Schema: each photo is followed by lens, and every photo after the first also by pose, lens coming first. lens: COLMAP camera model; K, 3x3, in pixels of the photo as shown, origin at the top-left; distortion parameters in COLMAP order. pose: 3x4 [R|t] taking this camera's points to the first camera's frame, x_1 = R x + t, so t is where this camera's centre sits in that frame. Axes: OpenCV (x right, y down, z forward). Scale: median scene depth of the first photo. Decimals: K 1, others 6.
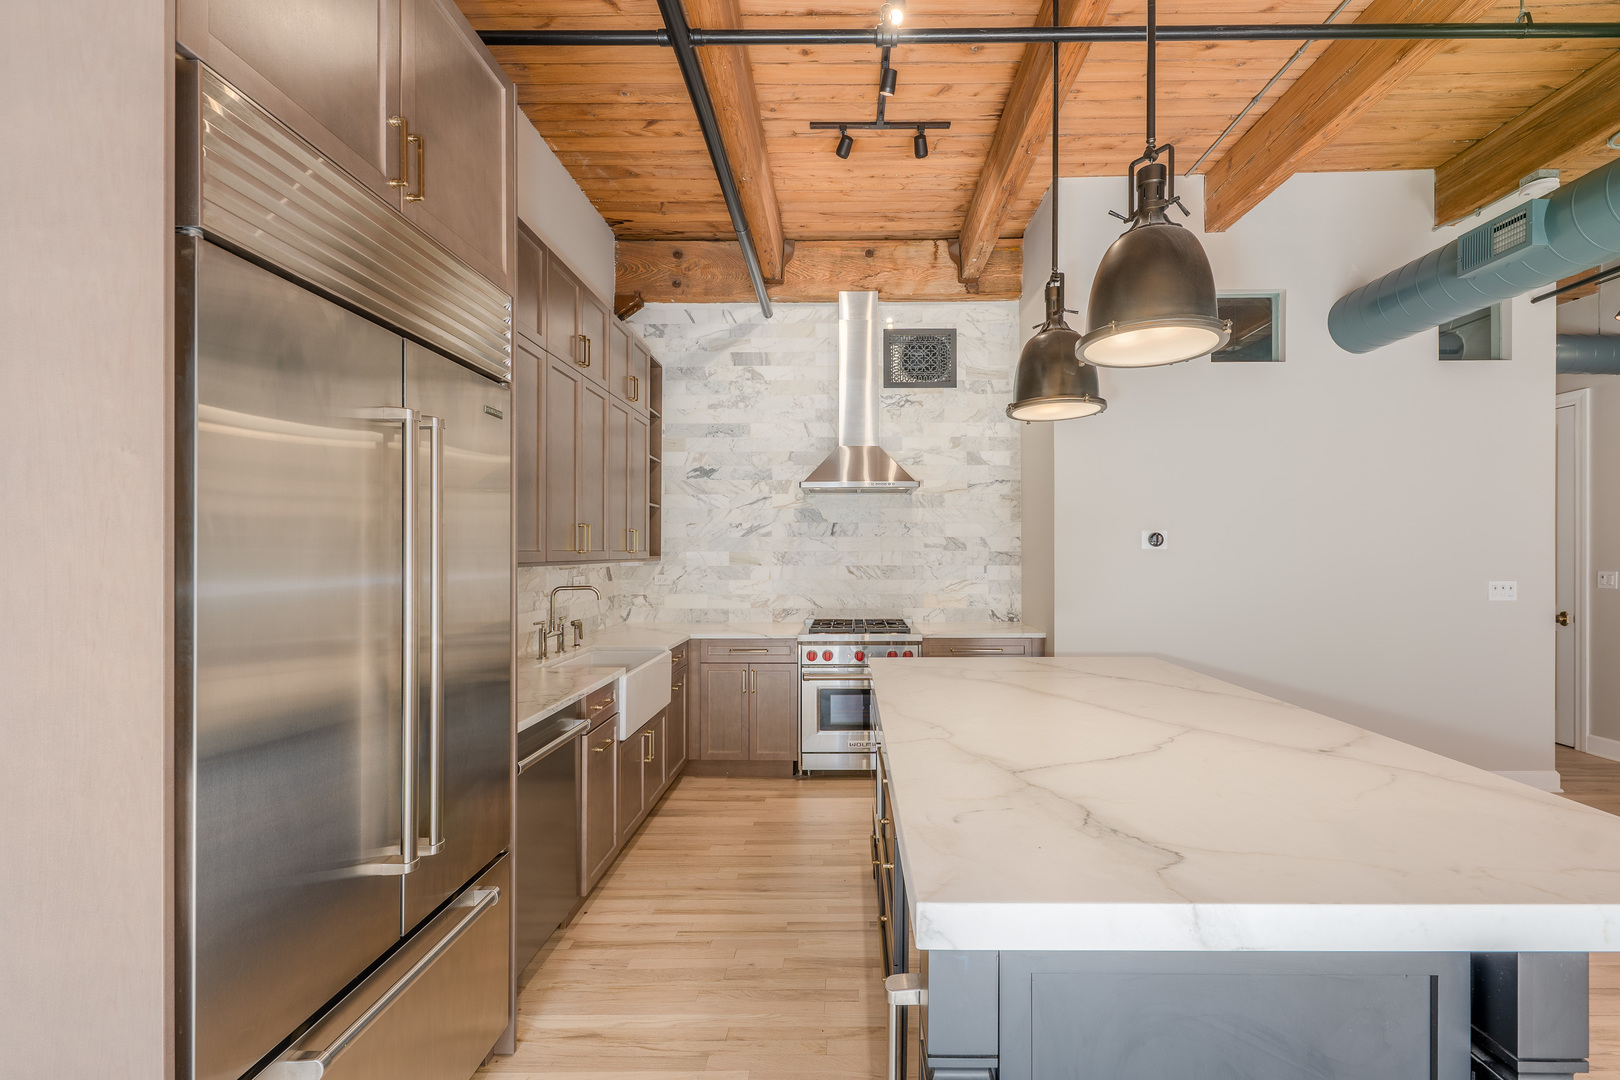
lens RADIAL K [[688.1, 0, 826.6], [0, 688.1, 547.2], [0, 0, 1]] dist [-0.002559, -0.000040]
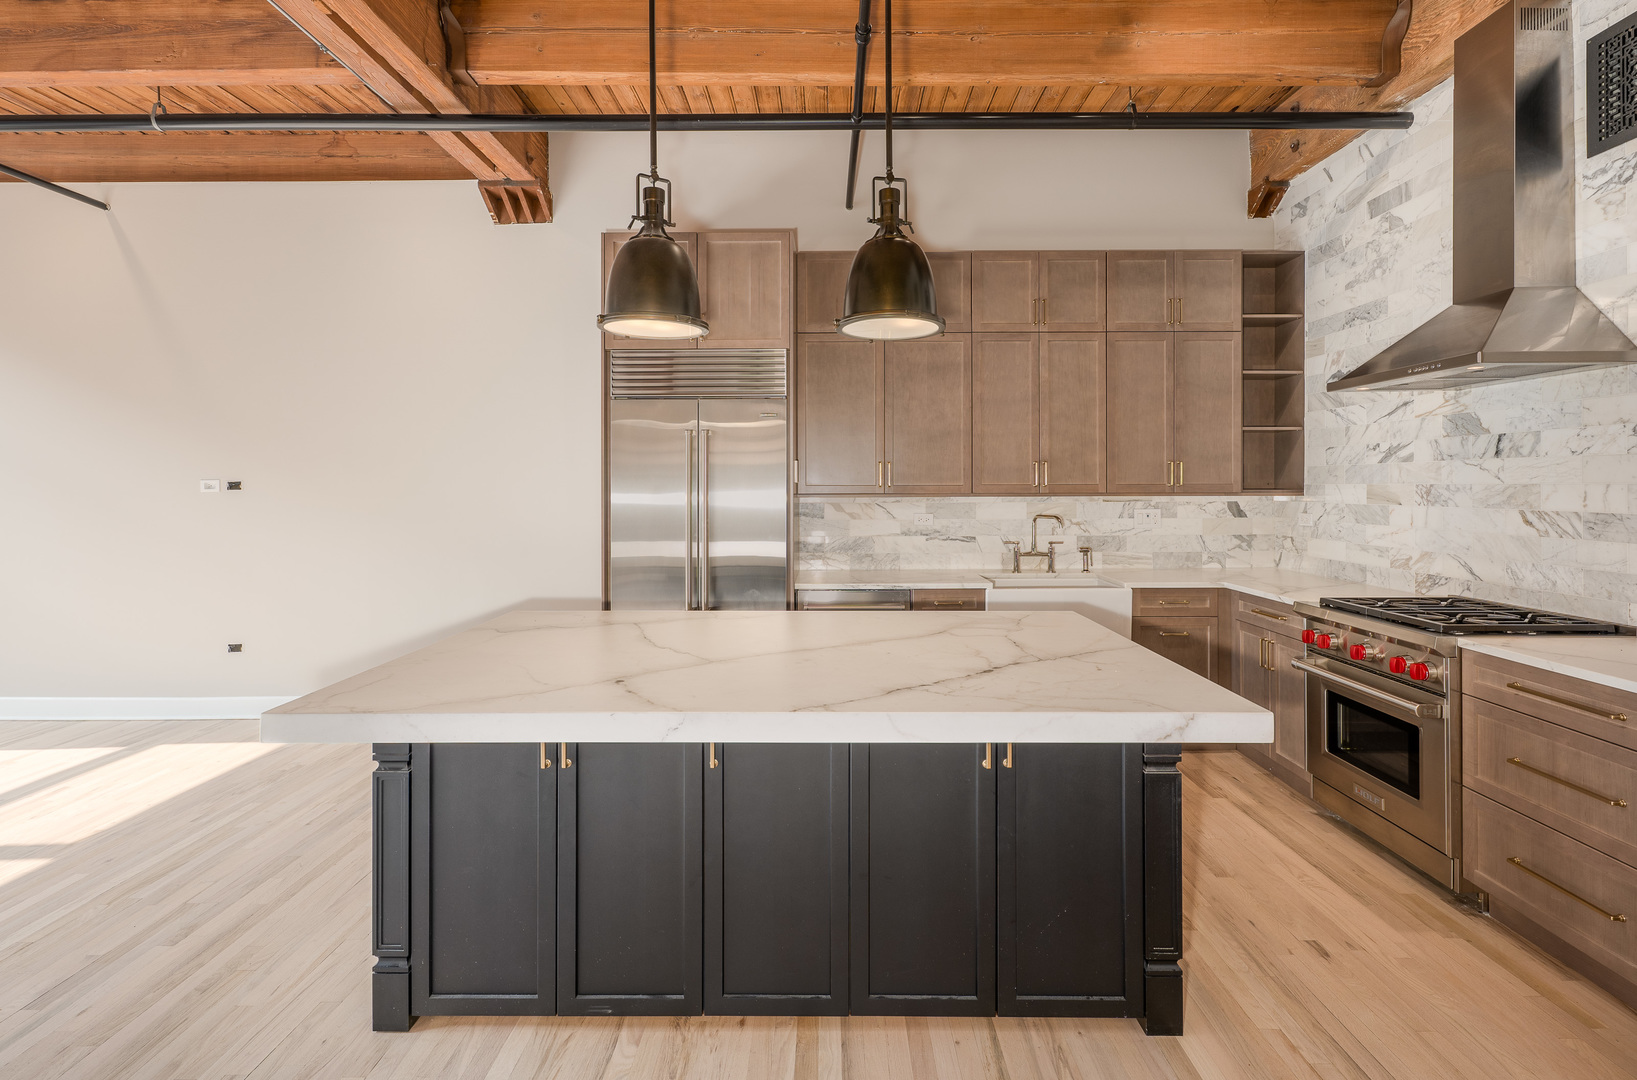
lens RADIAL K [[733.9, 0, 818.7], [0, 733.9, 483.2], [0, 0, 1]] dist [-0.003581, -0.000526]
pose [[-0.000537, -0.000952, -0.999999, 0.616067], [0.010345, 0.999946, -0.000958, -0.000119], [0.999946, -0.010345, -0.000528, 0.439181]]
